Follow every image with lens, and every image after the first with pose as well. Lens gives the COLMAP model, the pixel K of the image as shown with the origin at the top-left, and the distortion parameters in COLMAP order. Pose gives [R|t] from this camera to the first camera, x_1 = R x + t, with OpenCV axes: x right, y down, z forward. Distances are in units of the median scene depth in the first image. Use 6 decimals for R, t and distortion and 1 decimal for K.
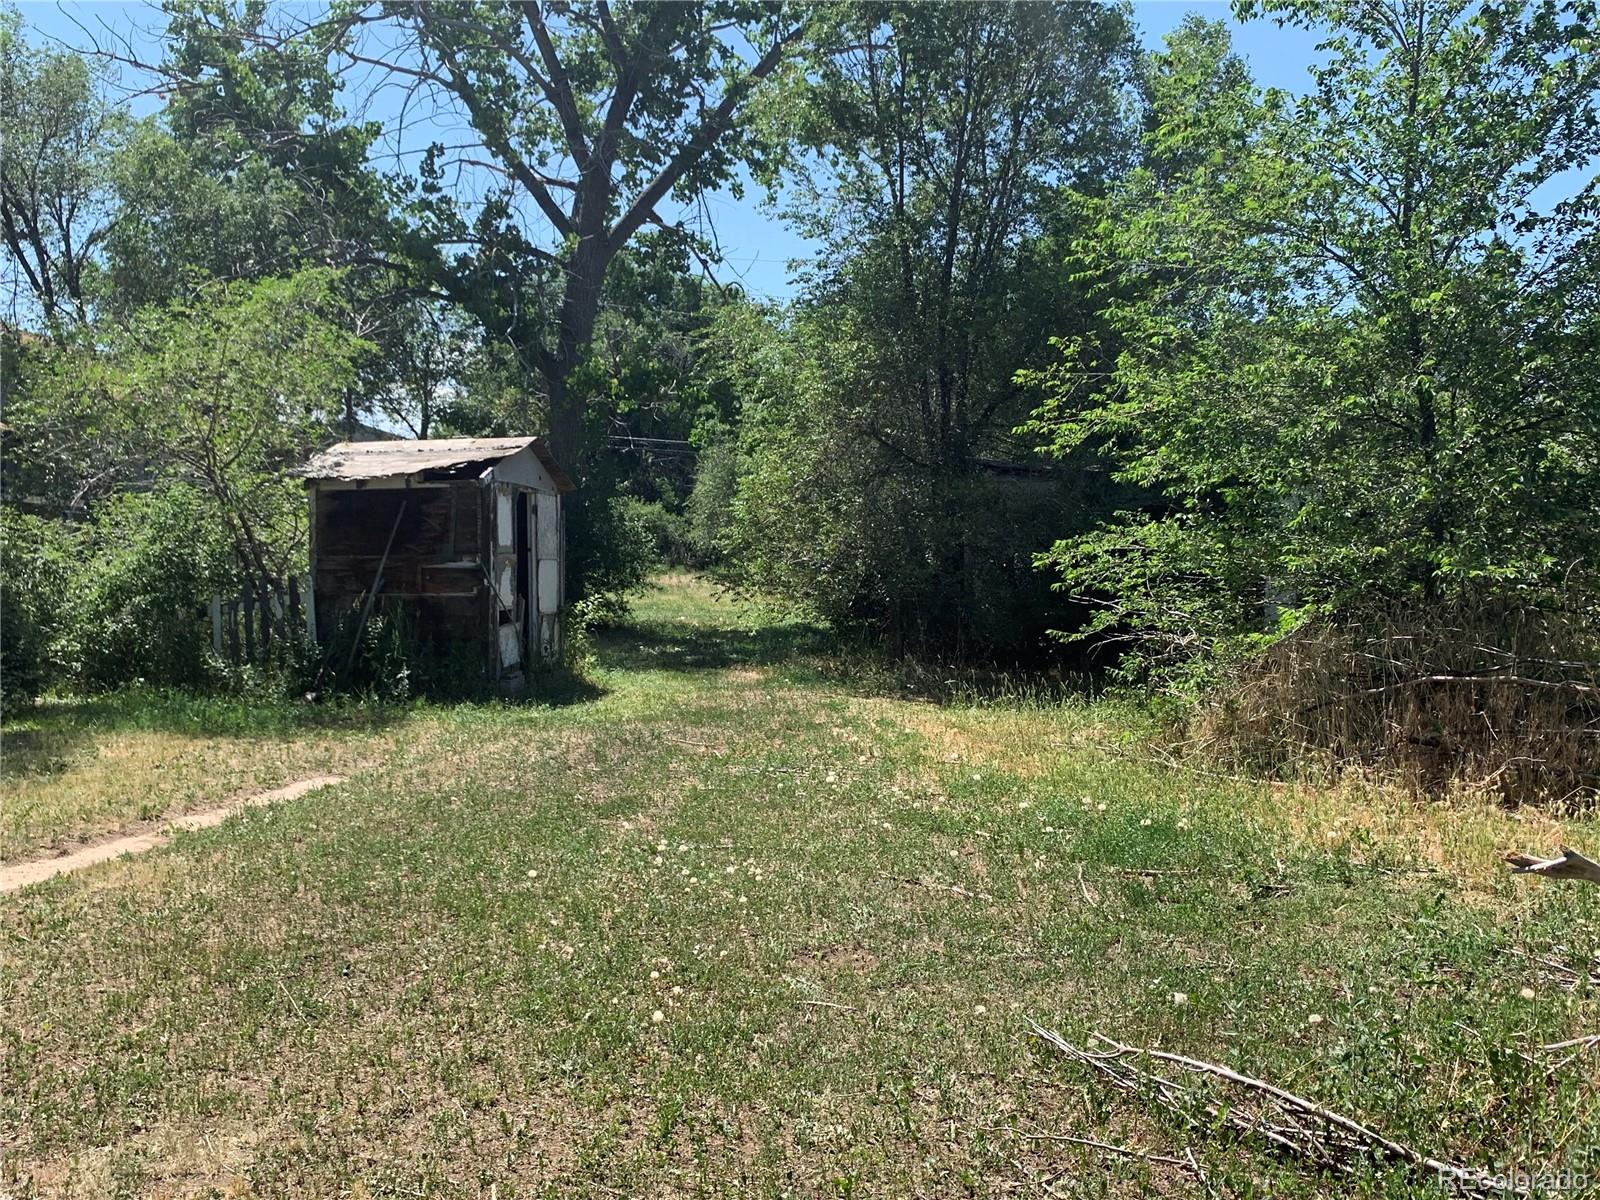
lens RADIAL K [[1484.4, 0, 801.6], [0, 1484.4, 579.4], [0, 0, 1]] dist [0.087775, -0.156732]
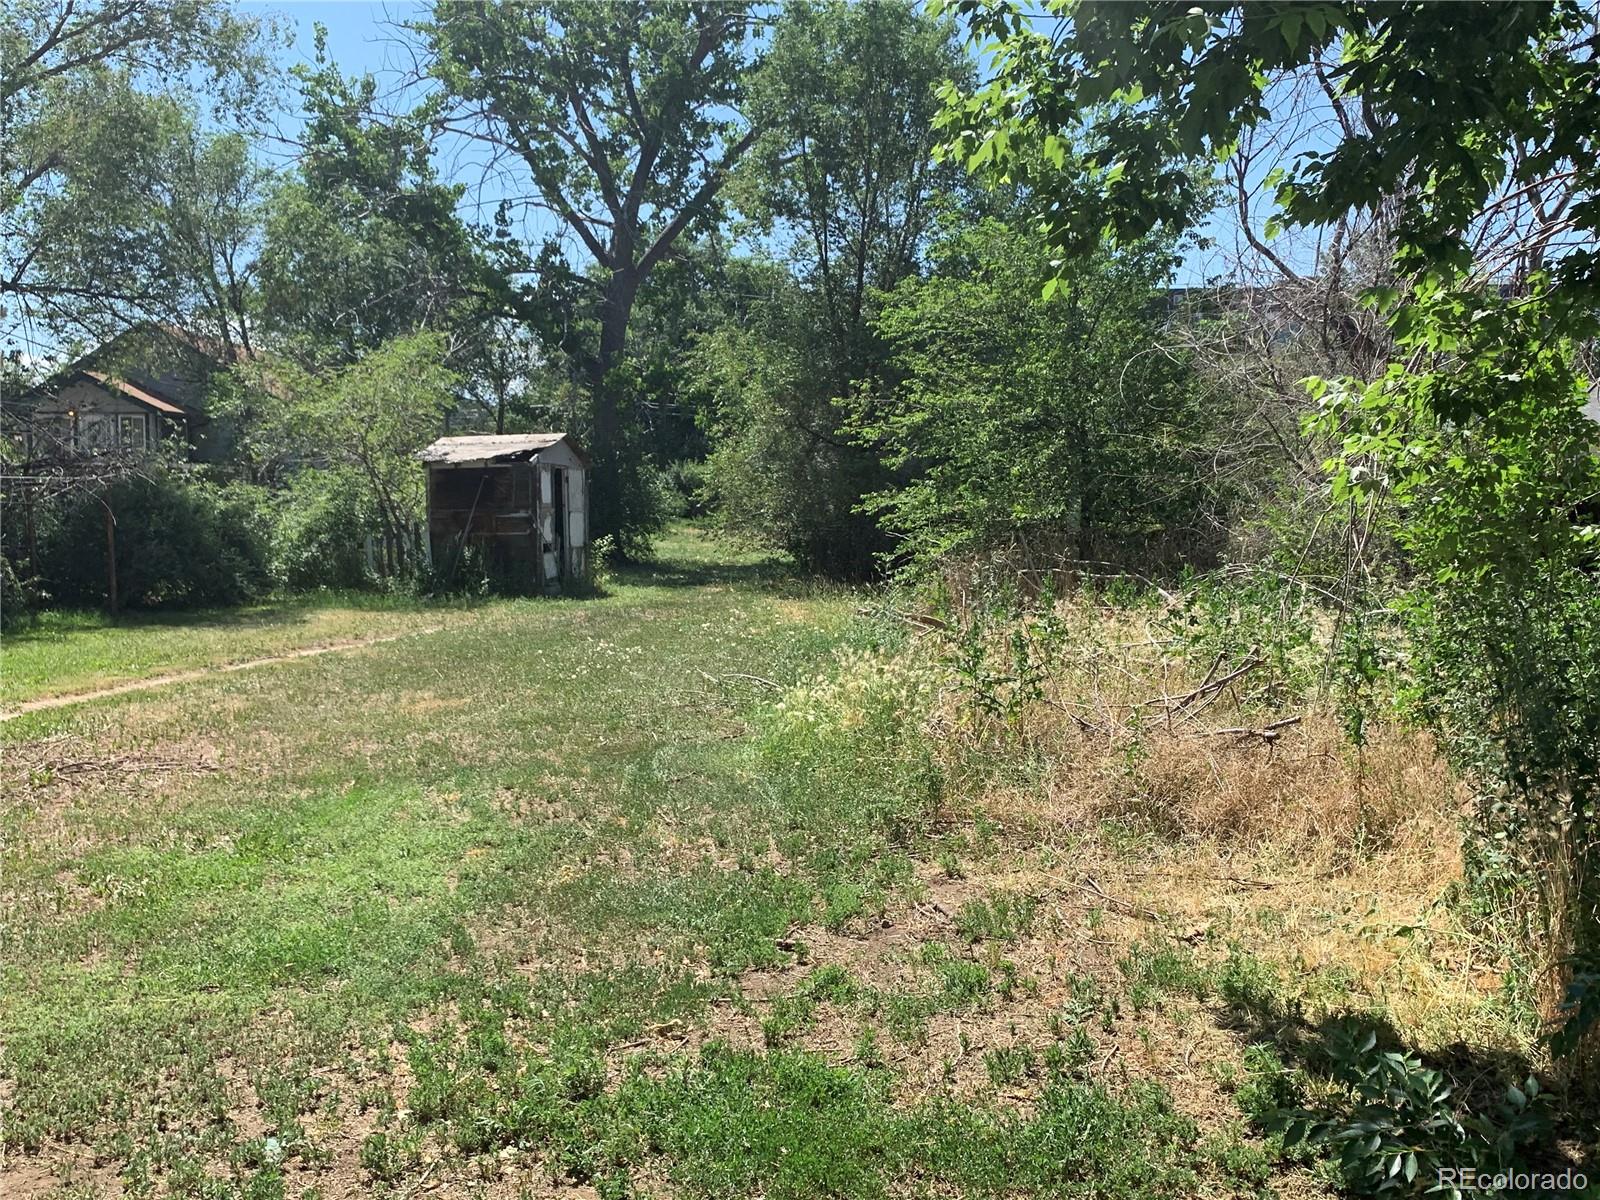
lens RADIAL K [[1504.2, 0, 800.0], [0, 1504.2, 600.0], [0, 0, 1]] dist [0.142733, -0.316862]
pose [[0.998123, -0.002362, -0.061193, 0.097861], [0.004992, 0.999069, 0.042857, 0.007621], [0.061035, -0.043082, 0.997205, -0.345455]]
